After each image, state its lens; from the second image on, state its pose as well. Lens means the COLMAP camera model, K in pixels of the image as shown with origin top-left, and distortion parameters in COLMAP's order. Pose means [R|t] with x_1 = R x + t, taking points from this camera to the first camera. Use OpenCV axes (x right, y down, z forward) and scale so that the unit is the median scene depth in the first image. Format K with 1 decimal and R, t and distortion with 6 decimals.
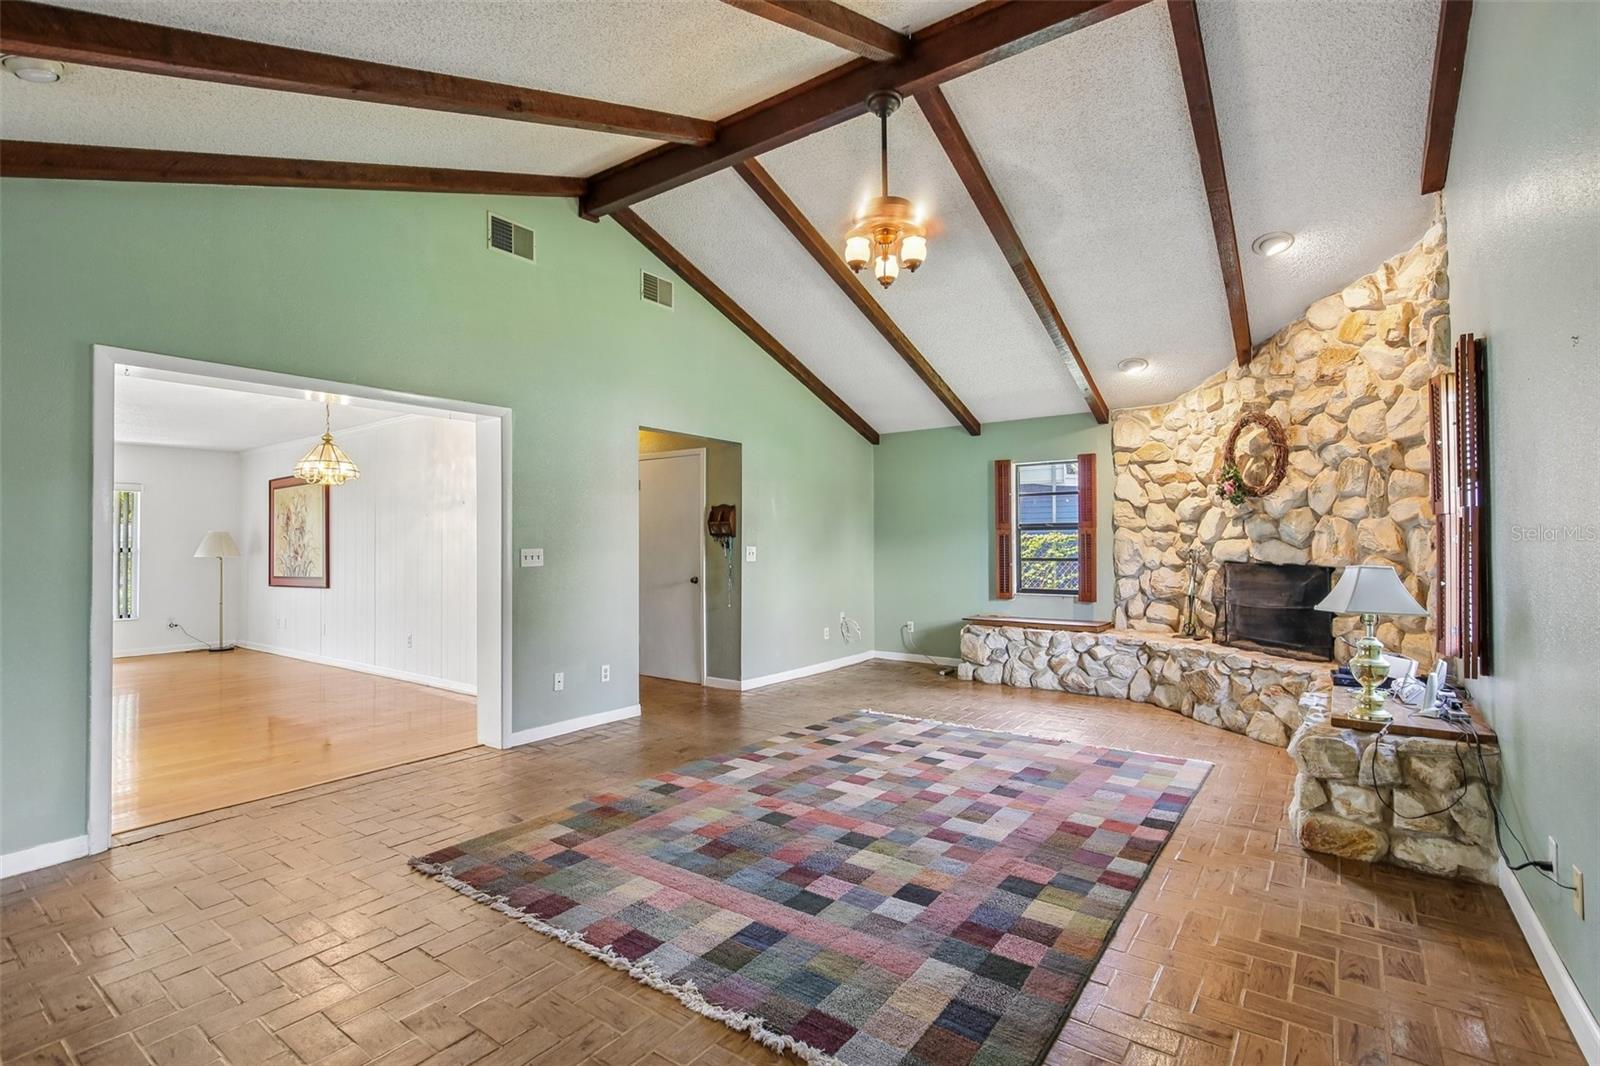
lens RADIAL K [[750.3, 0, 798.8], [0, 750.3, 525.5], [0, 0, 1]] dist [-0.003120, -0.000197]
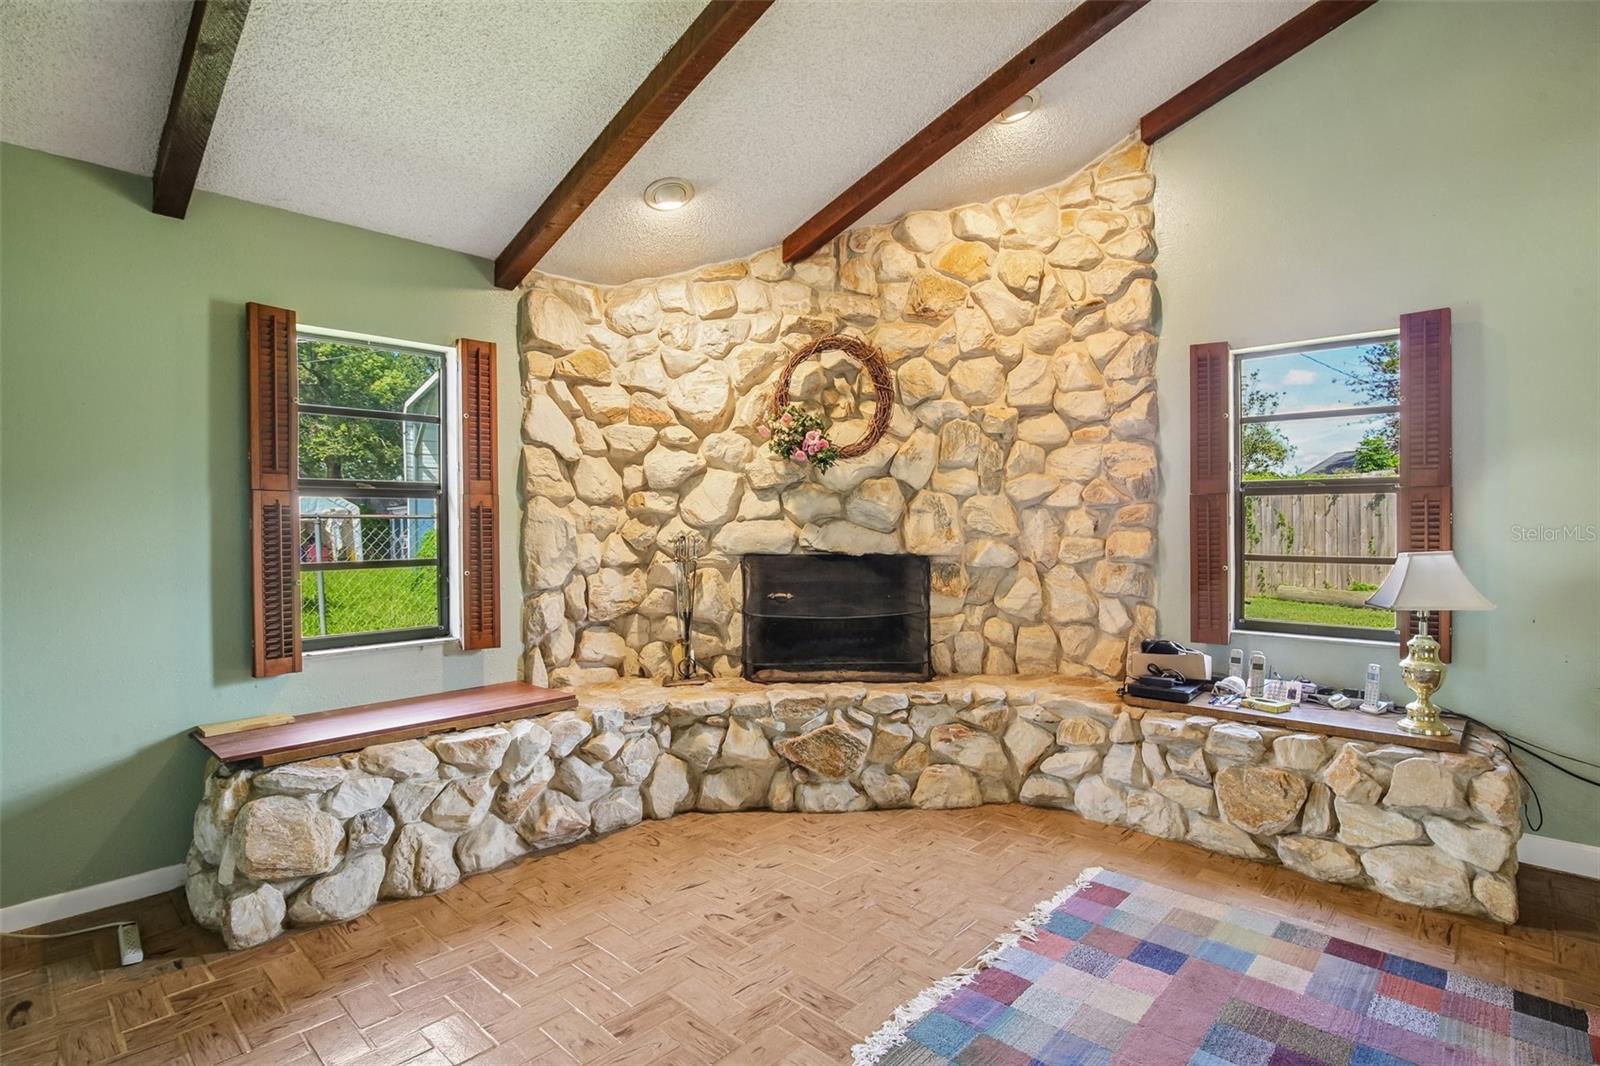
lens RADIAL K [[784.8, 0, 801.4], [0, 784.8, 529.4], [0, 0, 1]] dist [-0.020277, -0.000052]
pose [[0.123063, -0.004504, 0.992389, -0.126335], [-0.020111, 0.999773, 0.007031, 0.025702], [-0.992195, -0.020823, 0.122944, 1.073078]]
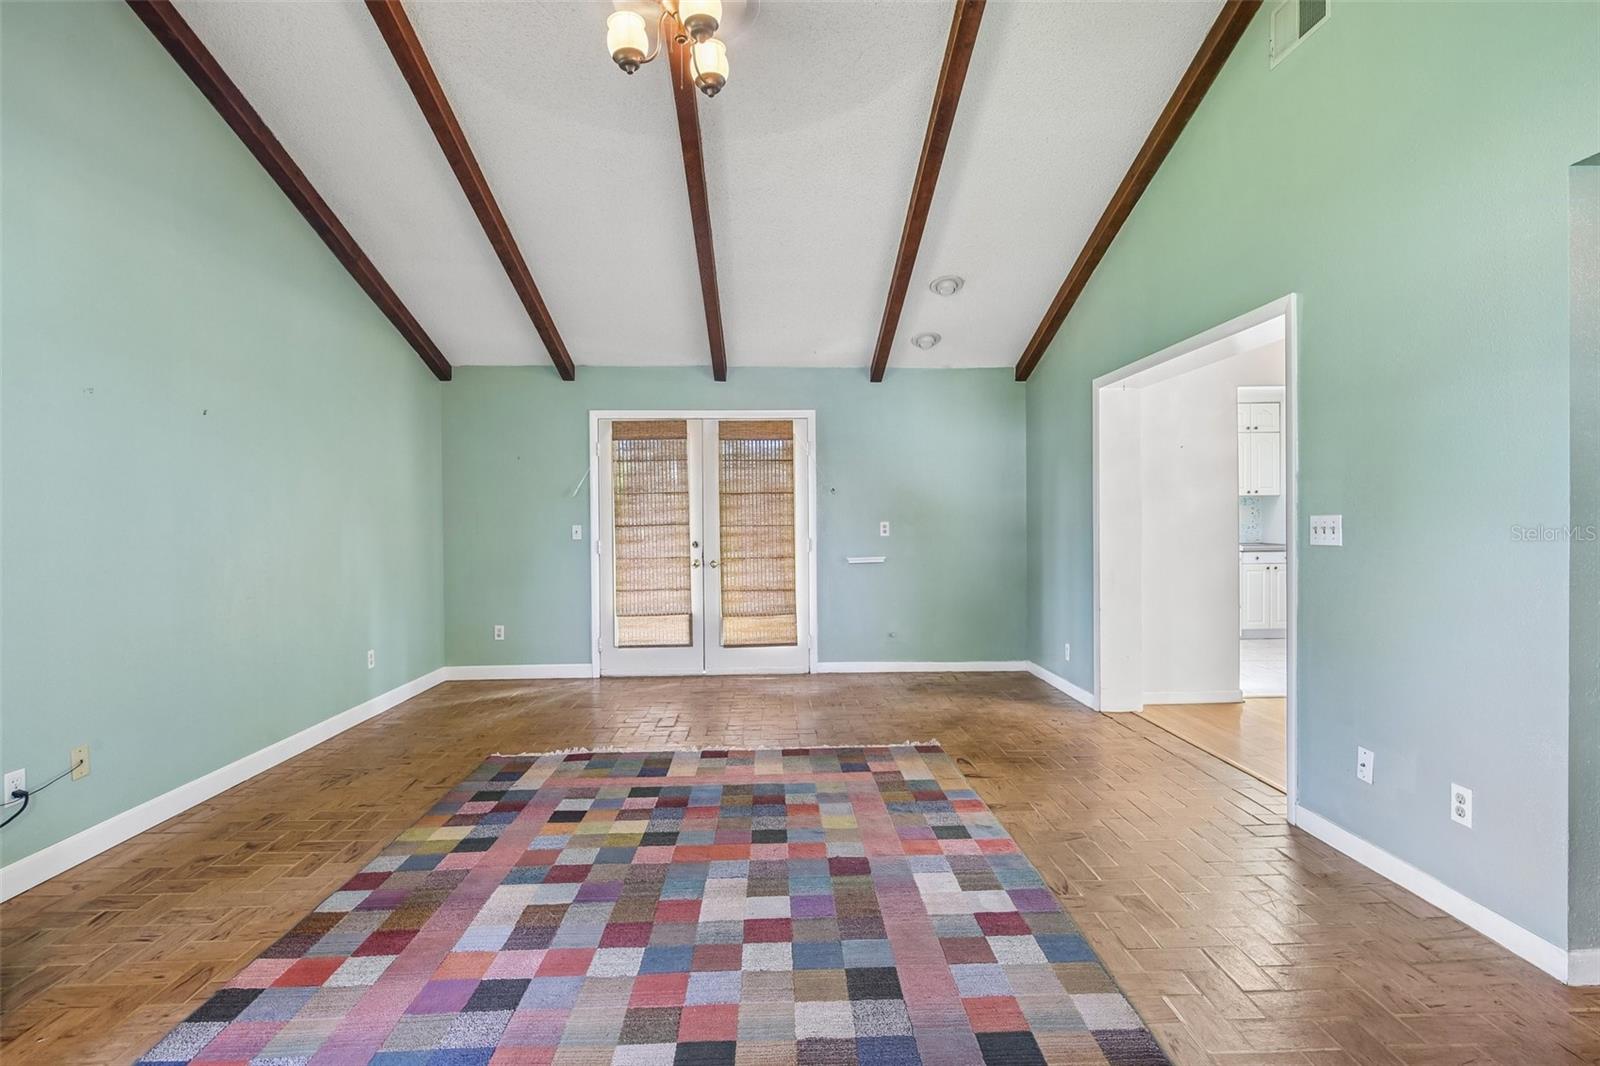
lens RADIAL K [[793.5, 0, 796.2], [0, 793.5, 530.0], [0, 0, 1]] dist [-0.001198, -0.000111]
pose [[-0.789735, 0.022671, -0.613029, 0.355491], [0.028149, 0.999603, 0.000704, 0.031033], [0.612802, -0.016700, -0.790060, 1.255126]]
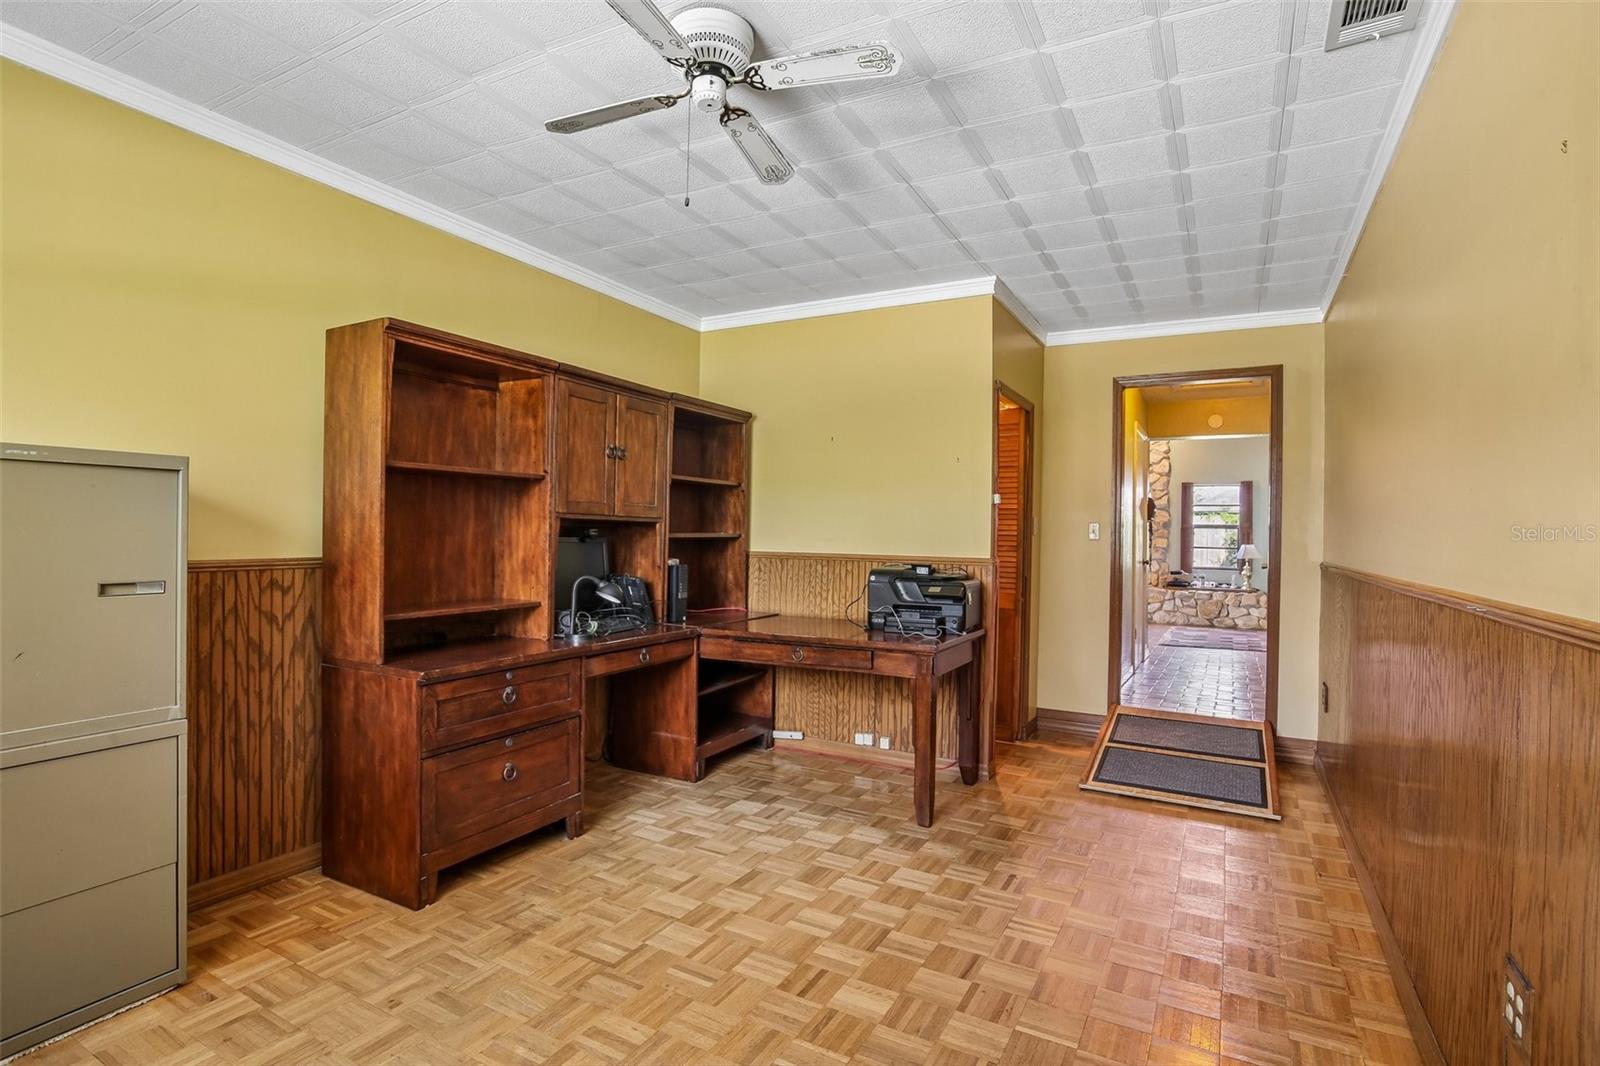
lens RADIAL K [[793.5, 0, 796.2], [0, 793.5, 530.0], [0, 0, 1]] dist [-0.001198, -0.000111]
pose [[-0.121073, 0.001078, 0.992643, -1.706549], [-0.037435, 0.999283, -0.005651, 0.057030], [-0.991938, -0.037844, -0.120946, 2.326310]]
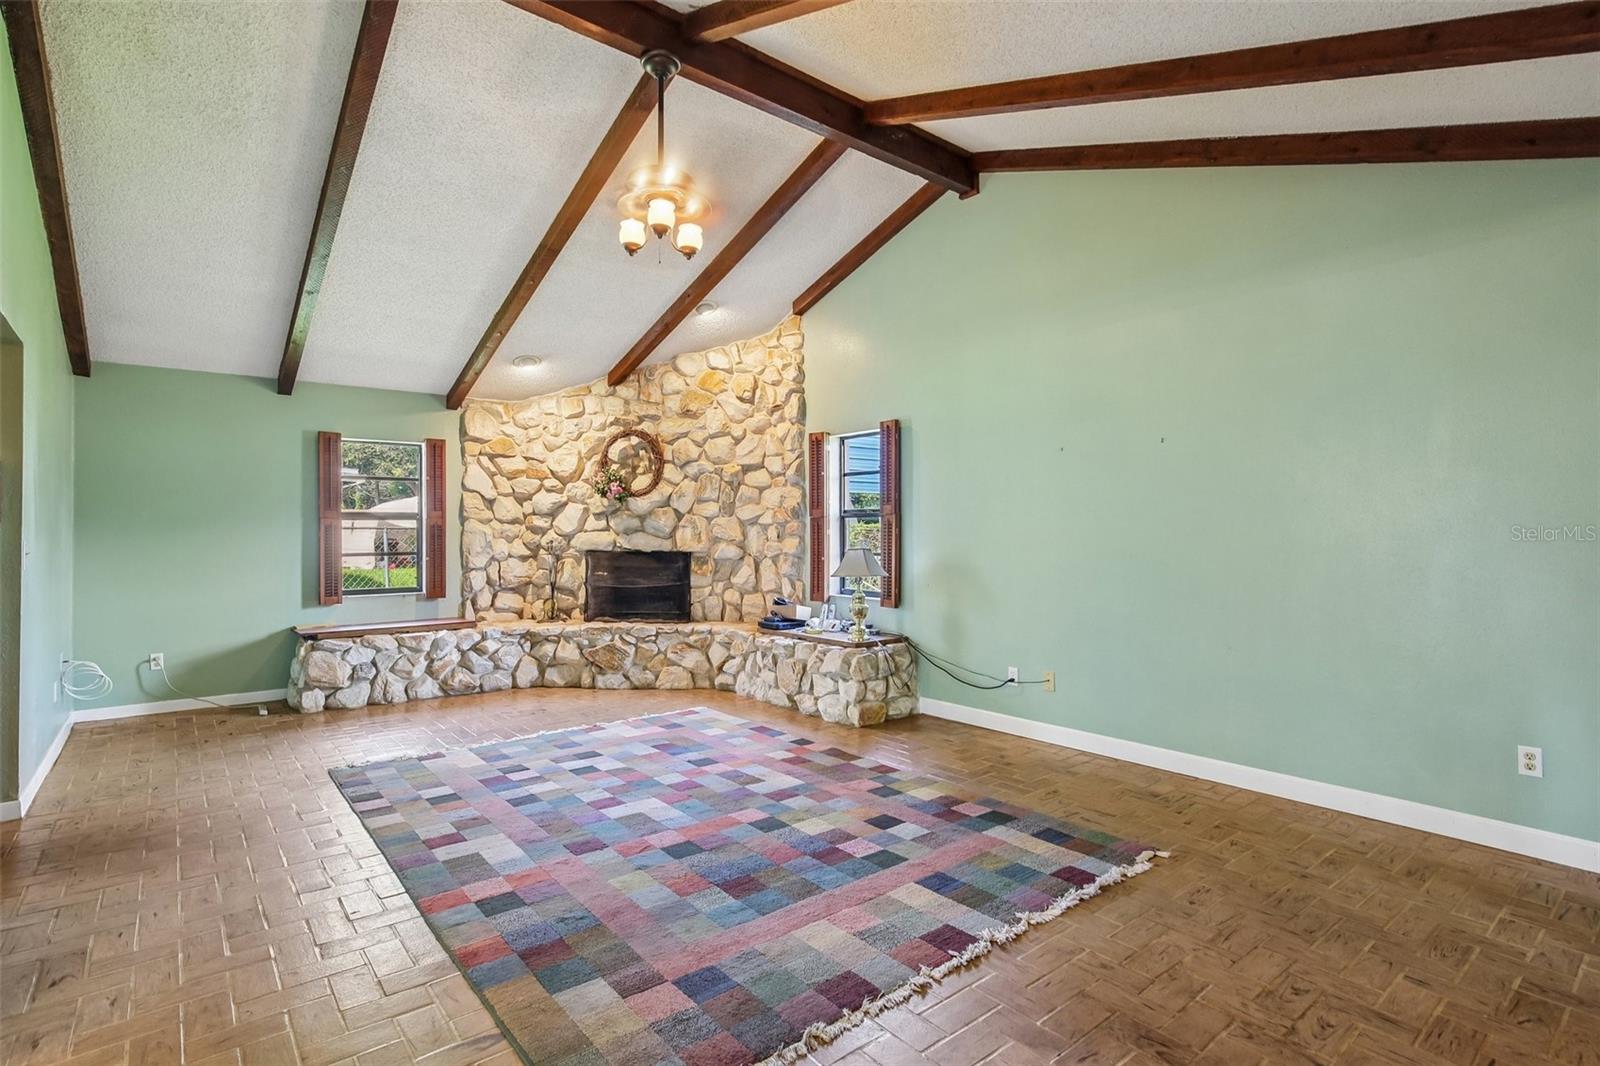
lens RADIAL K [[780.0, 0, 796.6], [0, 780.0, 525.9], [0, 0, 1]] dist [-0.003844, -0.000245]
pose [[0.259398, 0.011405, 0.965703, -0.629581], [-0.020593, 0.999768, -0.006276, 0.013293], [-0.965551, -0.018258, 0.259572, 0.465791]]
